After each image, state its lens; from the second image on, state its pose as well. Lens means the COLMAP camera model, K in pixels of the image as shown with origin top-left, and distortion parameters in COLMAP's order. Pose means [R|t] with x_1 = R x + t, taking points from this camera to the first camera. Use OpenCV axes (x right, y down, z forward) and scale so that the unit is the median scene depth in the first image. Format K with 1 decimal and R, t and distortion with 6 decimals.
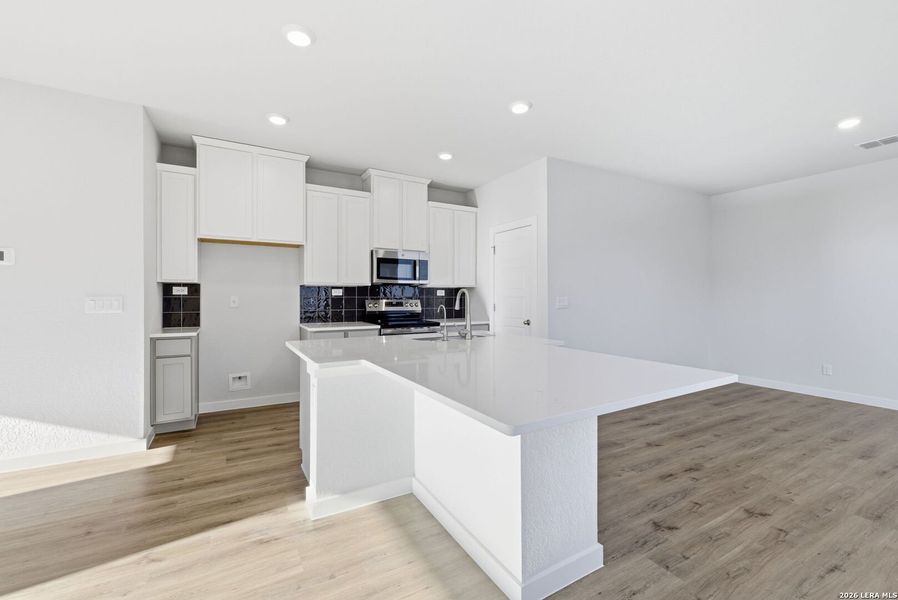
lens RADIAL K [[369.0, 0, 443.7], [0, 369.0, 299.3], [0, 0, 1]] dist [0.000416, 0.000097]
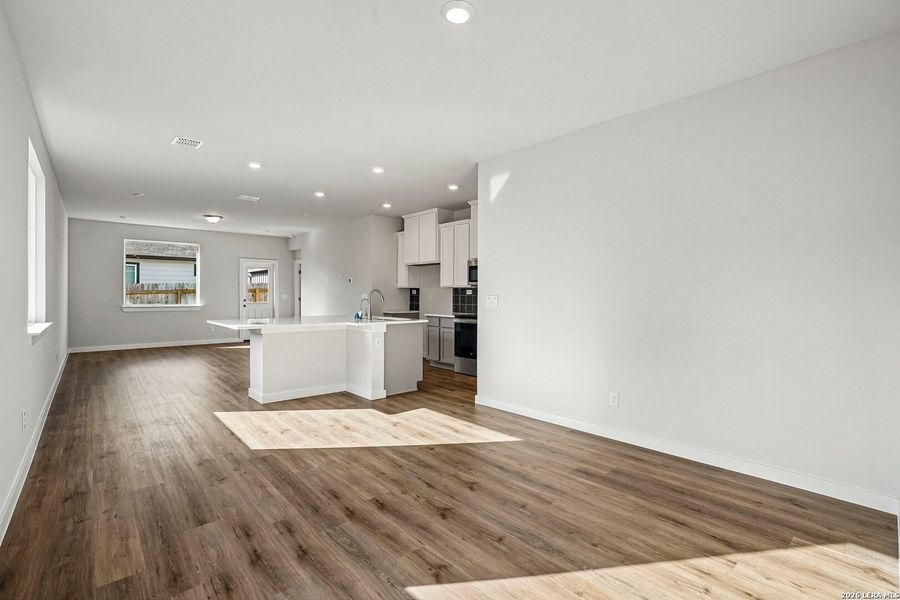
lens RADIAL K [[410.1, 0, 450.0], [0, 410.1, 300.0], [0, 0, 1]] dist [-0.000704, -0.000068]
pose [[0.225396, 0.009915, -0.974217, 1.371884], [-0.004269, 0.999949, 0.009190, -0.001415], [0.974258, 0.002088, 0.225427, 0.654157]]
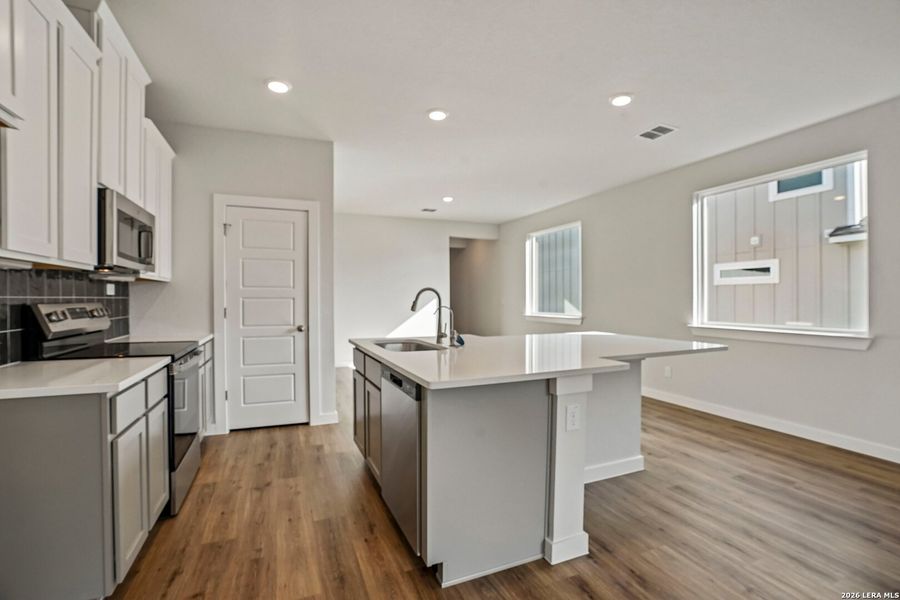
lens RADIAL K [[399.6, 0, 450.0], [0, 399.6, 300.0], [0, 0, 1]] dist [-0.062015, -0.000055]
pose [[0.114115, 0.001885, 0.993466, -0.636288], [0.002943, 0.999993, -0.002236, -0.000121], [-0.993463, 0.003179, 0.114109, 0.600663]]
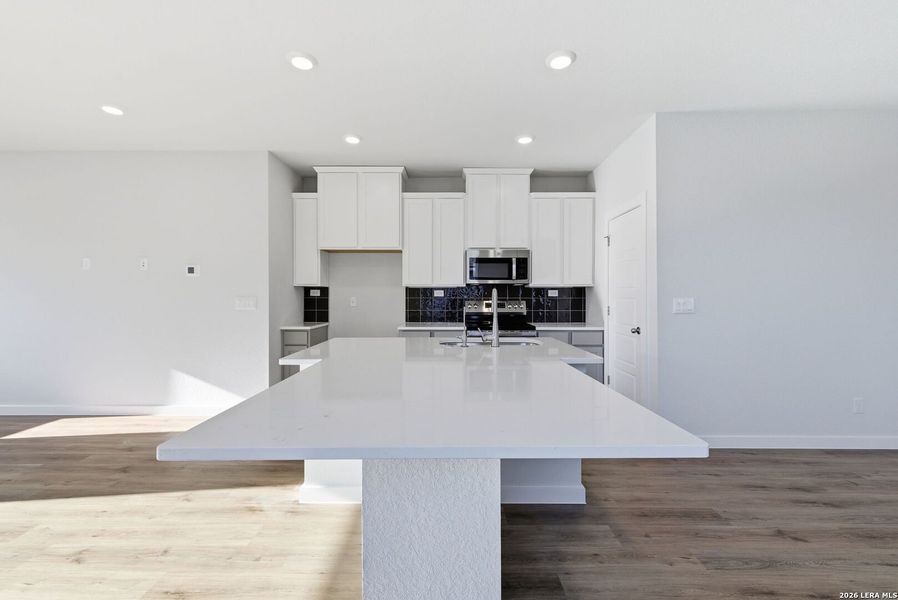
lens RADIAL K [[368.2, 0, 452.7], [0, 368.2, 299.7], [0, 0, 1]] dist [-0.000508, -0.000093]
pose [[0.871547, 0.002701, -0.490304, 0.282653], [-0.002973, 0.999996, 0.000224, -0.001702], [0.490303, 0.001262, 0.871551, 0.136350]]
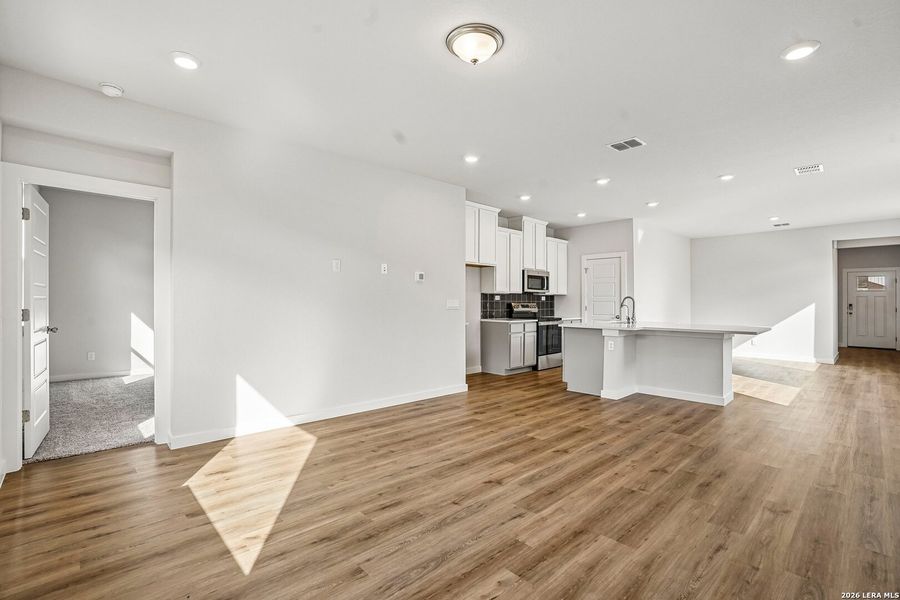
lens RADIAL K [[410.1, 0, 450.0], [0, 410.1, 300.0], [0, 0, 1]] dist [-0.000704, -0.000068]
pose [[0.967743, 0.007214, 0.251836, -0.988606], [-0.005112, 0.999946, -0.009000, 0.006091], [-0.251887, 0.007422, 0.967728, -0.585504]]
